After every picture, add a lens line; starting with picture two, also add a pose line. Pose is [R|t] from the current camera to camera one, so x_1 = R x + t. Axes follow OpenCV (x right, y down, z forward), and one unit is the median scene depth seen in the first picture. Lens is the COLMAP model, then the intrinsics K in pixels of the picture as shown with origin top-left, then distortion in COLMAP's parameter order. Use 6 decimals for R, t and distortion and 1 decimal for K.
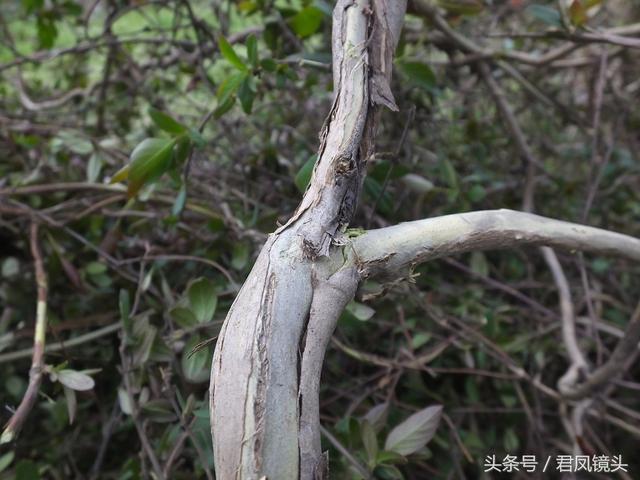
lens RADIAL K [[491.8, 0, 320.0], [0, 491.8, 240.0], [0, 0, 1]] dist [0.006080, 0.001762]
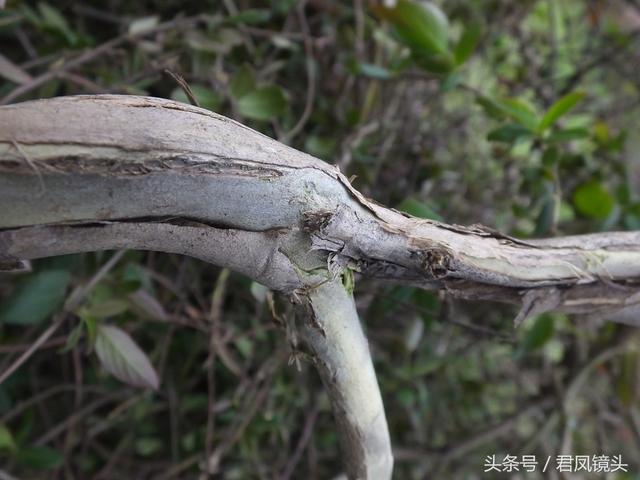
lens RADIAL K [[441.0, 0, 320.0], [0, 441.0, 240.0], [0, 0, 1]] dist [-0.005872, -0.001245]
pose [[0.069091, 0.997450, 0.017861, -0.006270], [-0.995068, 0.067627, 0.072576, -0.023887], [0.071183, -0.022787, 0.997203, 0.313205]]
